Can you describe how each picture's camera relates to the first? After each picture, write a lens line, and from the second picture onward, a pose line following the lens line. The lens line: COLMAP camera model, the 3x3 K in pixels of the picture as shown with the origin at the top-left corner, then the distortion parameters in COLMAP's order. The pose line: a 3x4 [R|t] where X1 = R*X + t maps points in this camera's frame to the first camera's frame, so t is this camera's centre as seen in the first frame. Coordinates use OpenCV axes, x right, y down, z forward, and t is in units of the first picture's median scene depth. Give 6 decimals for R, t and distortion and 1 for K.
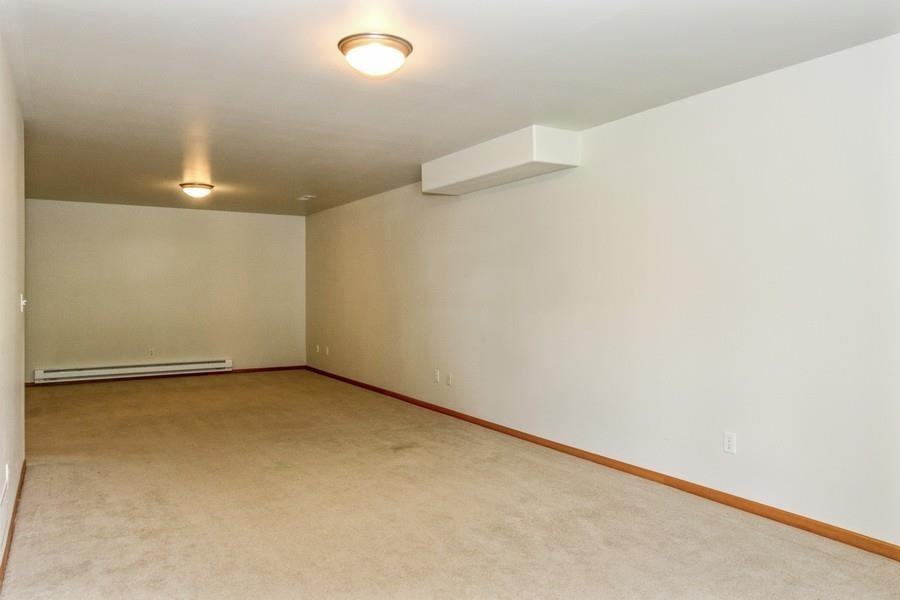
lens RADIAL K [[645.1, 0, 450.0], [0, 645.1, 300.0], [0, 0, 1]] dist [-0.035974, 0.000477]
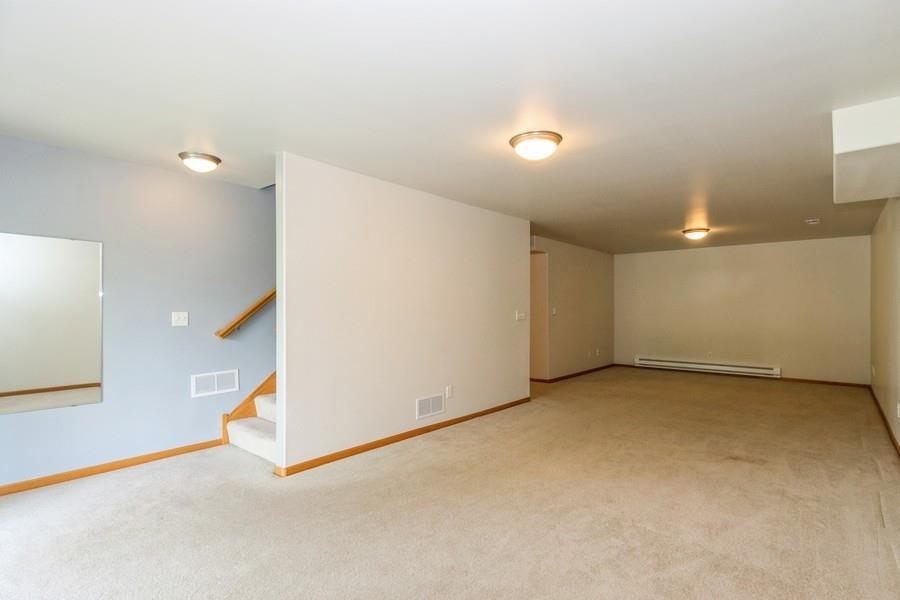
lens RADIAL K [[458.4, 0, 450.0], [0, 458.4, 300.0], [0, 0, 1]] dist [0.002634, 0.000238]
pose [[0.326410, 0.001061, -0.945228, 0.347762], [-0.028583, 0.999553, -0.008748, -0.010408], [0.944796, 0.029873, 0.326294, 0.207094]]
